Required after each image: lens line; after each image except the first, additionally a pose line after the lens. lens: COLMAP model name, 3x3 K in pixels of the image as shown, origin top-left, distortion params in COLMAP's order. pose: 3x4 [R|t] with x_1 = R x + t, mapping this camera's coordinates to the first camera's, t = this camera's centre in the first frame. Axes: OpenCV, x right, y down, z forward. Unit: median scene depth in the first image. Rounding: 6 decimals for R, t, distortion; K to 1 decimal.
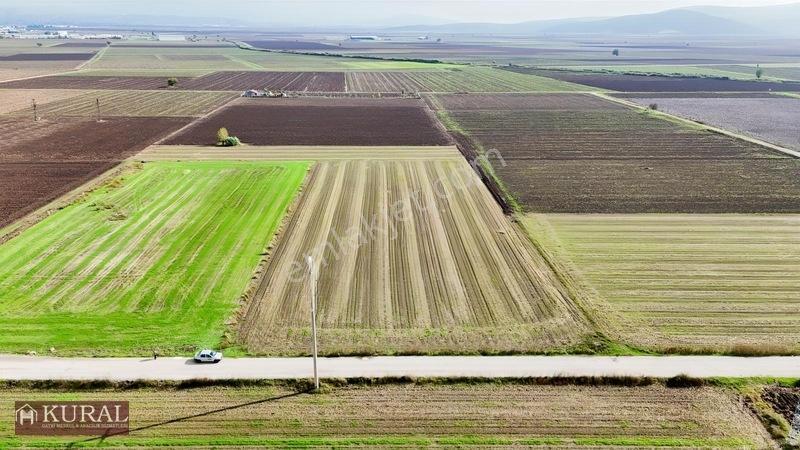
lens RADIAL K [[588.8, 0, 403.1], [0, 588.8, 225.6], [0, 0, 1]] dist [0.076541, -0.078249]
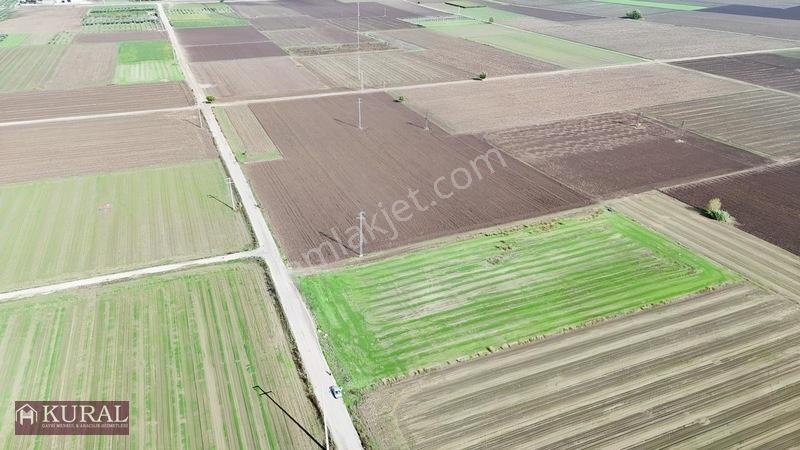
lens RADIAL K [[588.8, 0, 403.1], [0, 588.8, 225.6], [0, 0, 1]] dist [0.076541, -0.078249]
pose [[0.364825, 0.404065, -0.838829, 0.546091], [-0.292656, 0.905028, 0.308670, -0.443510], [0.883886, 0.132878, 0.448429, 0.201471]]
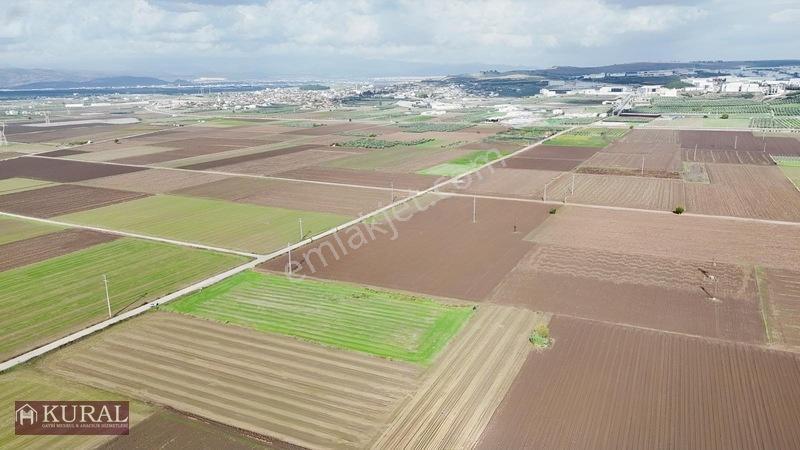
lens RADIAL K [[588.8, 0, 403.1], [0, 588.8, 225.6], [0, 0, 1]] dist [0.076541, -0.078249]
pose [[-0.475713, 0.219824, -0.851689, 0.936027], [-0.271268, 0.884407, 0.379786, -0.976228], [0.836726, 0.411705, -0.361093, 1.757914]]
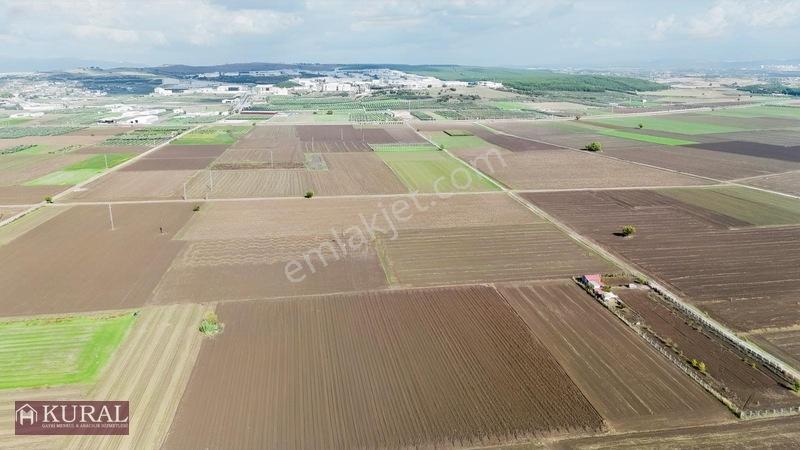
lens RADIAL K [[588.8, 0, 403.1], [0, 588.8, 225.6], [0, 0, 1]] dist [0.076541, -0.078249]
pose [[0.114886, 0.248335, -0.961837, 1.060228], [-0.313884, 0.927717, 0.202034, -0.970829], [0.942485, 0.278694, 0.184530, 1.740006]]
